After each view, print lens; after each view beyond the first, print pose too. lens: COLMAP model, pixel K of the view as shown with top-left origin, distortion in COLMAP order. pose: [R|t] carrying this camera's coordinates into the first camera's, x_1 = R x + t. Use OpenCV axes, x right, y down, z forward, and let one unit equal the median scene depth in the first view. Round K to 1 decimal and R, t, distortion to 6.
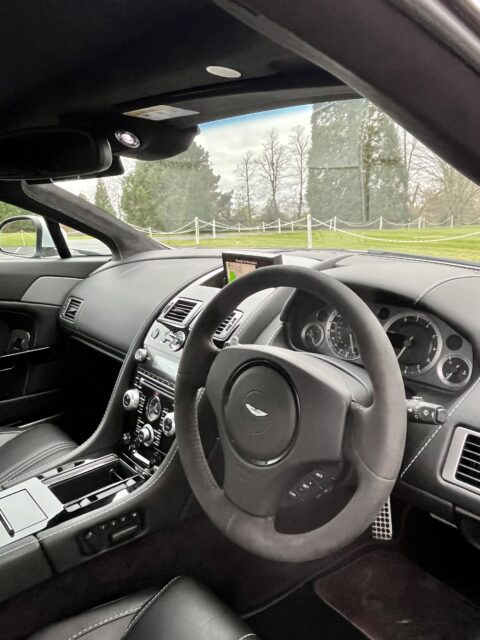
lens RADIAL K [[442.8, 0, 243.4], [0, 442.8, 316.8], [0, 0, 1]] dist [-0.008305, 0.002312]
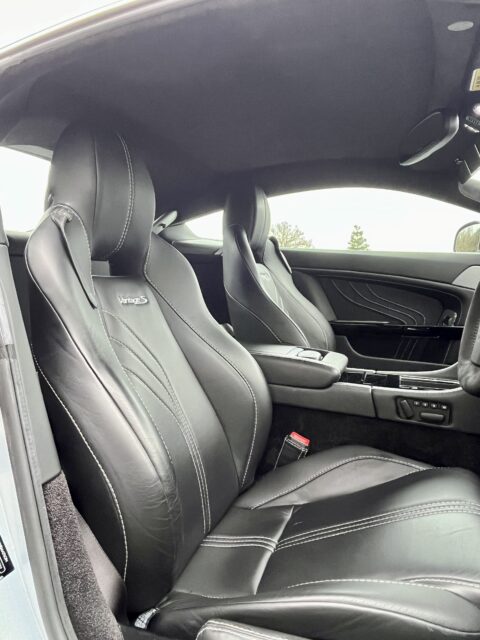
lens RADIAL K [[442.8, 0, 245.1], [0, 442.8, 315.9], [0, 0, 1]] dist [-0.008305, 0.002312]
pose [[0.461088, 0.074094, -0.884255, 0.452499], [-0.201856, 0.979140, -0.023211, 0.270734], [0.864090, 0.189195, 0.466426, -0.080721]]
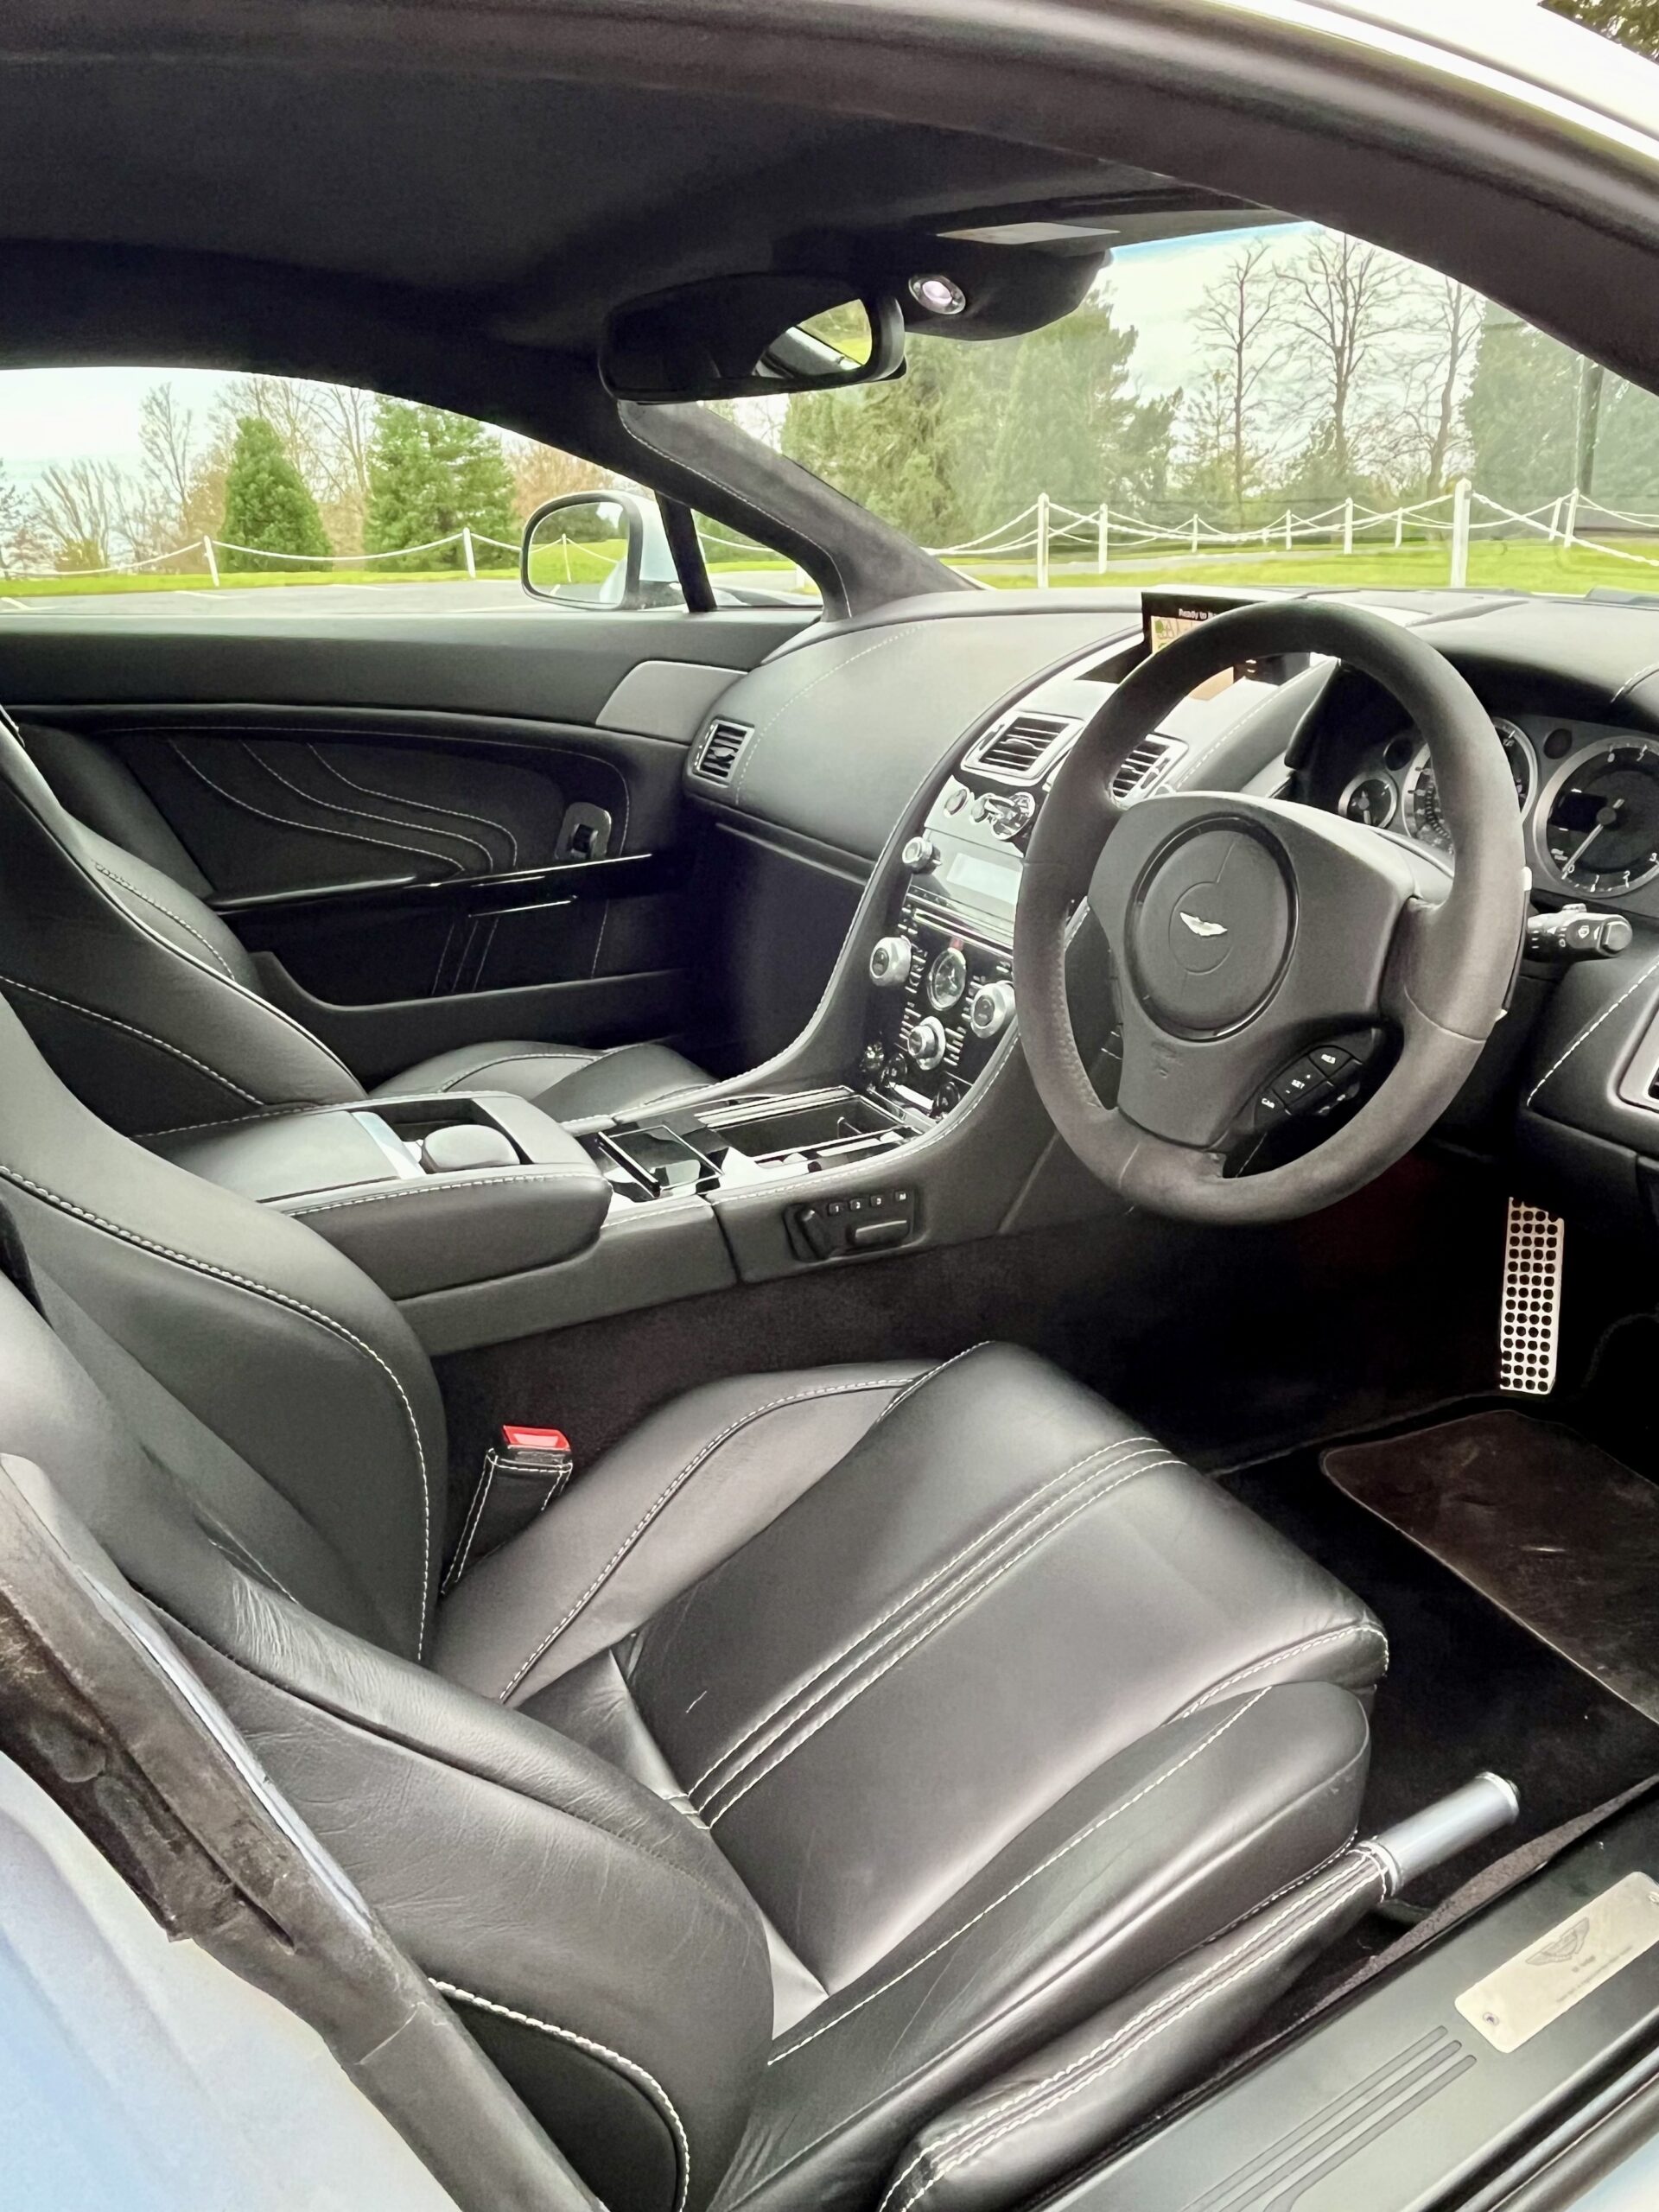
lens RADIAL K [[1530.3, 0, 837.4], [0, 1530.3, 1092.6], [0, 0, 1]] dist [-0.008305, 0.002312]
pose [[0.974607, 0.072819, -0.211753, 0.005148], [-0.040180, 0.987168, 0.154545, 0.089752], [0.220290, -0.142112, 0.965027, -0.377949]]
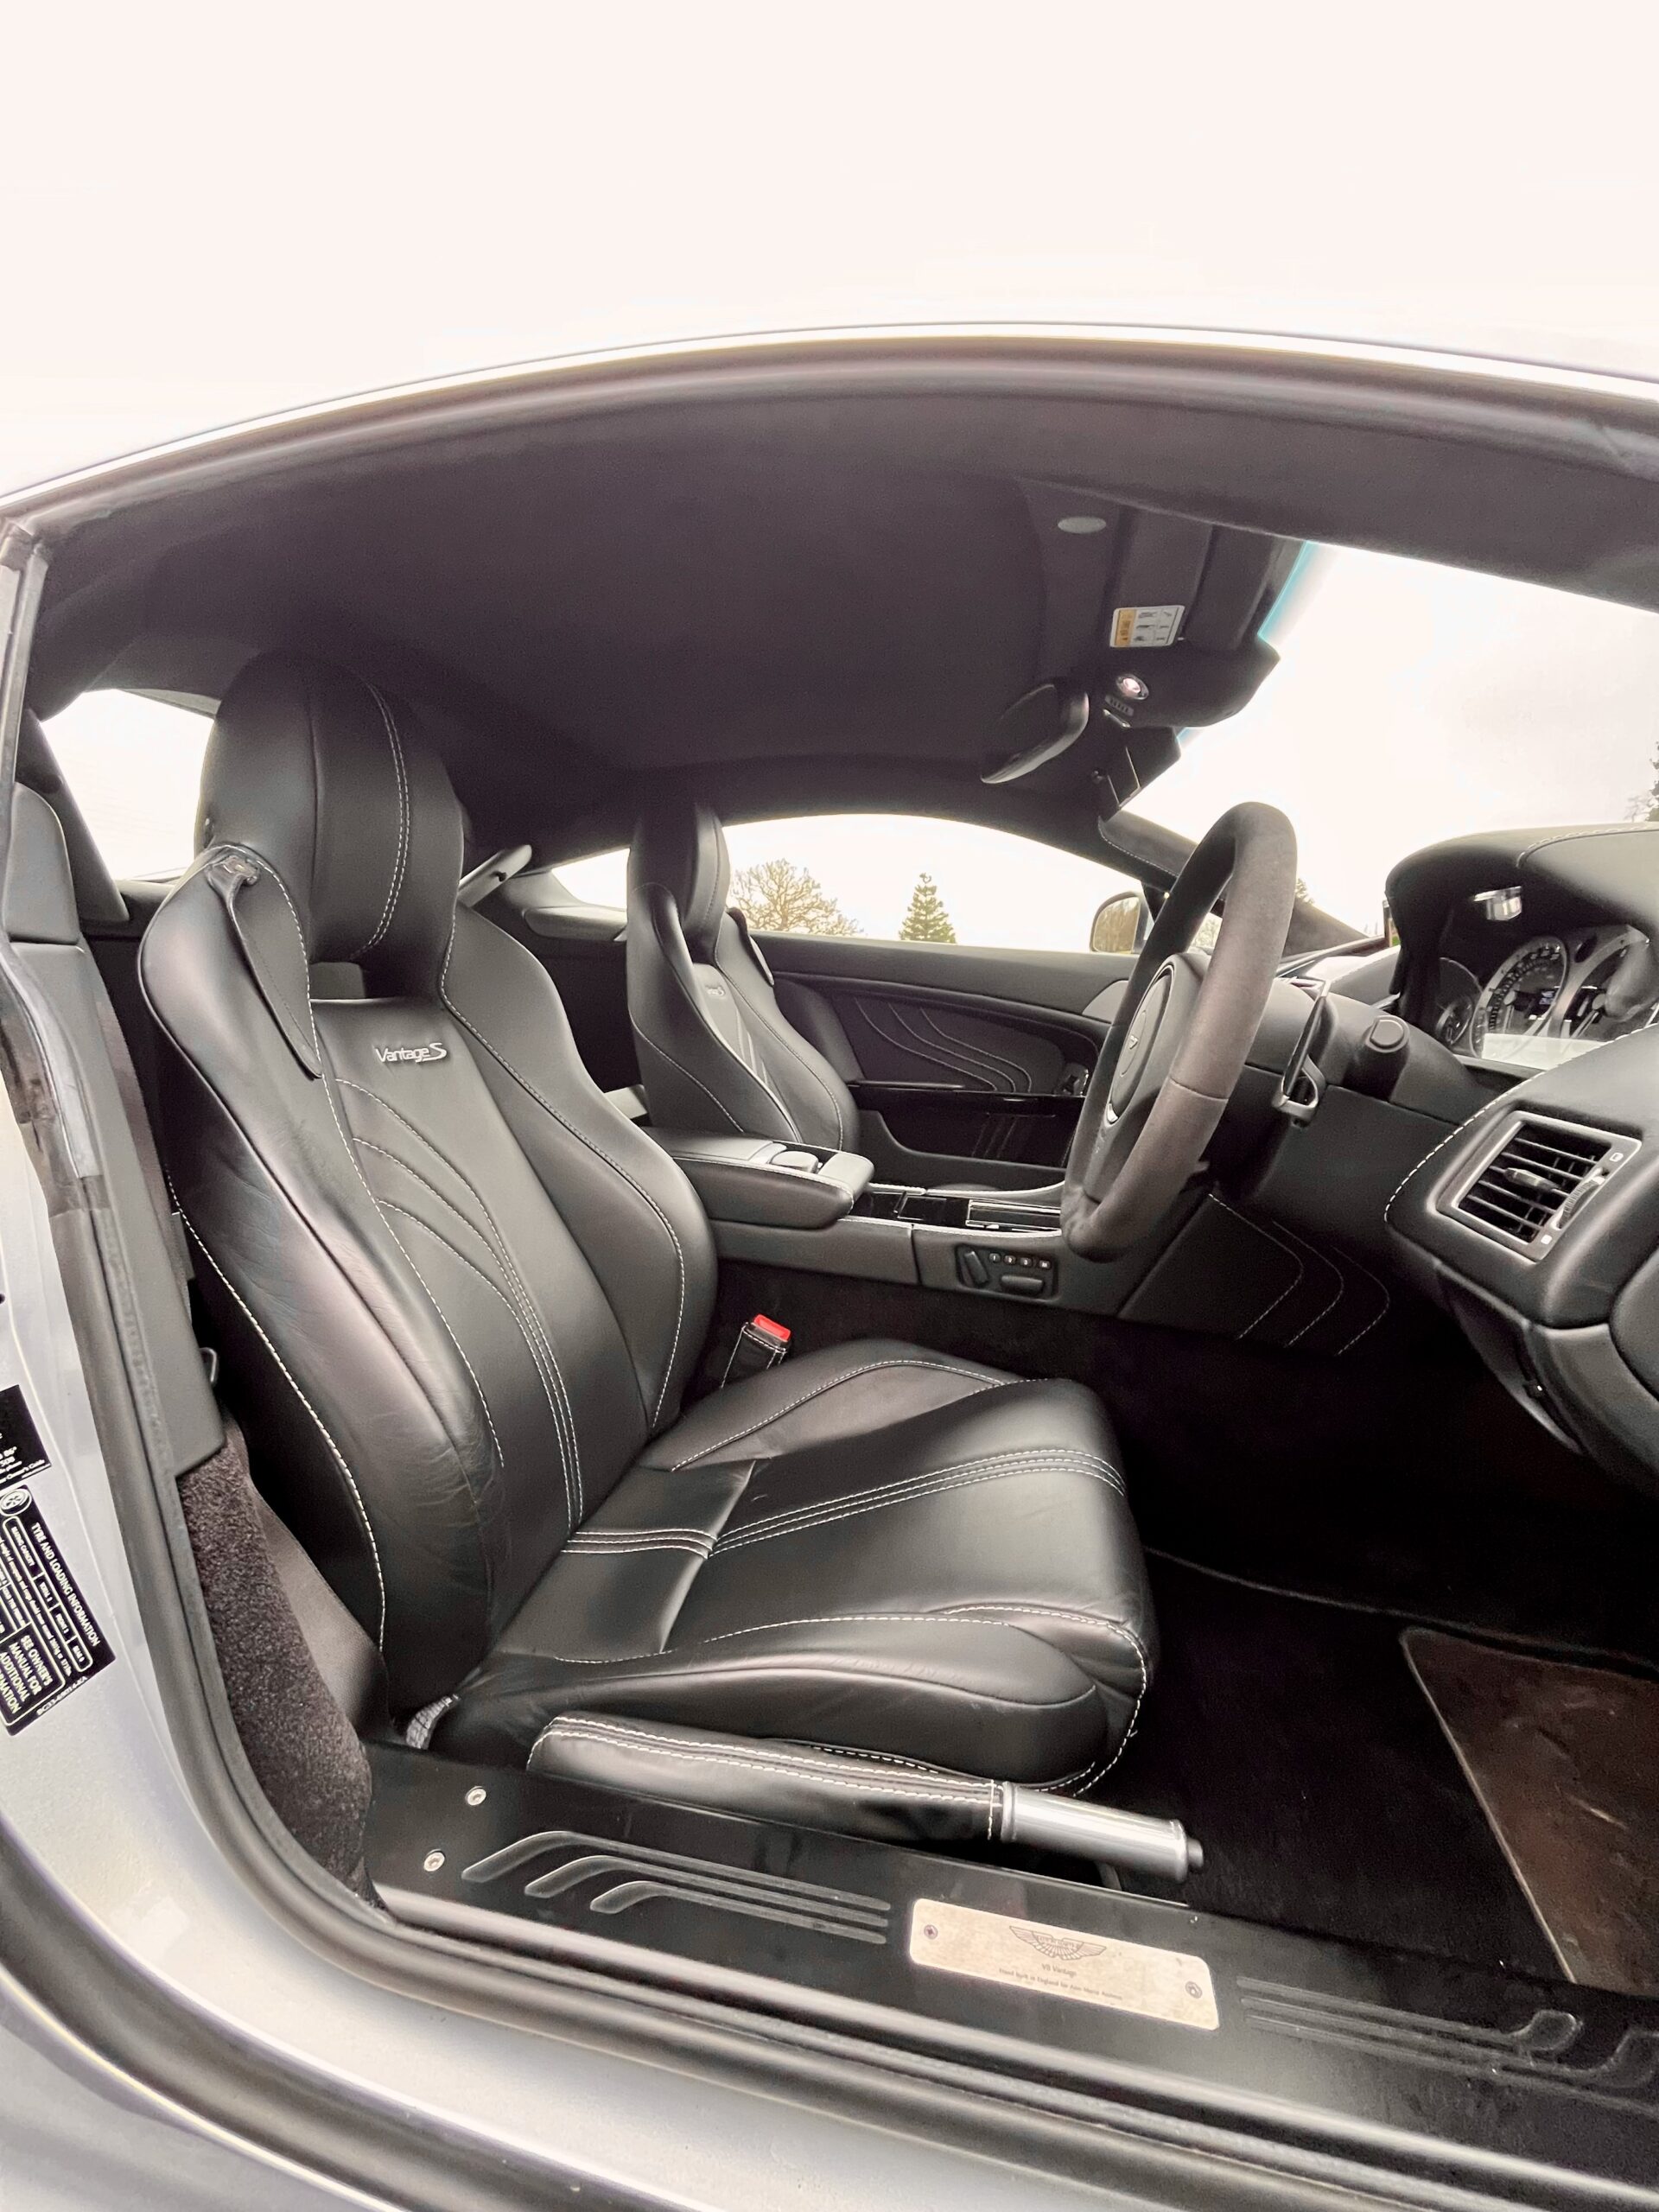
lens RADIAL K [[895.4, 0, 825.7], [0, 895.4, 1110.0], [0, 0, 1]] dist [-0.003681, 0.000320]
pose [[0.578528, 0.134541, -0.804490, 0.469401], [-0.211553, 0.977301, 0.011309, 0.223456], [0.787751, 0.163649, 0.593859, -0.050002]]
